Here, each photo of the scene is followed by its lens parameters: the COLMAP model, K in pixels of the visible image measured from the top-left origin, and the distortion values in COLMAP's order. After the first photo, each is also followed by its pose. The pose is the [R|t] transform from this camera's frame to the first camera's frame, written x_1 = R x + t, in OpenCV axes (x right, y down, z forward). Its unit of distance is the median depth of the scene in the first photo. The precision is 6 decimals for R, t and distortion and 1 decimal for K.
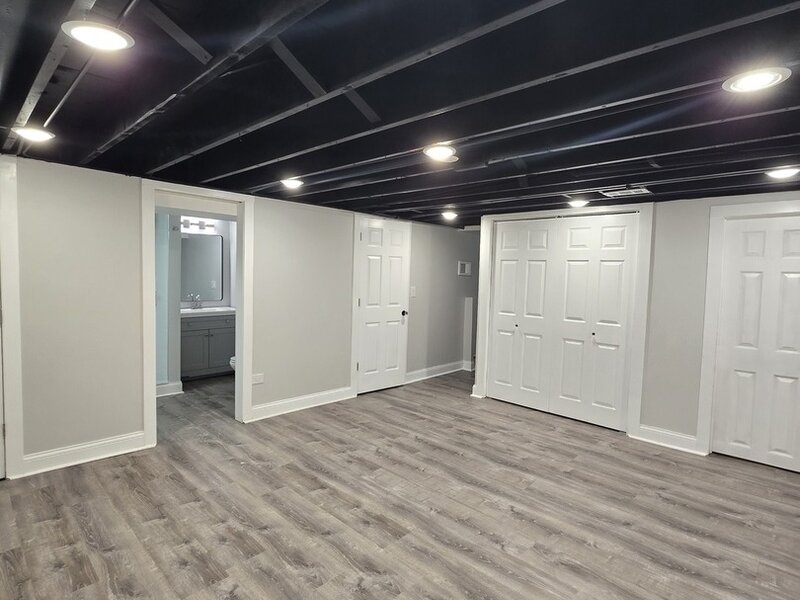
lens RADIAL K [[436.6, 0, 400.0], [0, 436.6, 300.0], [0, 0, 1]] dist [0.000177, 0.000099]
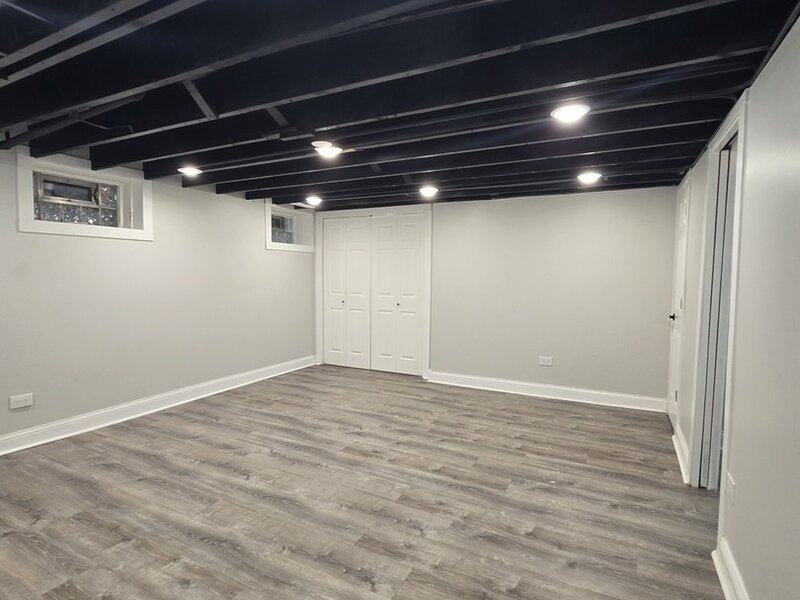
lens RADIAL K [[436.6, 0, 400.0], [0, 436.6, 300.0], [0, 0, 1]] dist [0.000177, 0.000099]
pose [[-0.956299, -0.017531, -0.291866, 0.206059], [-0.052275, 0.992369, 0.111673, -0.069469], [0.287681, 0.122050, -0.949918, 1.897900]]
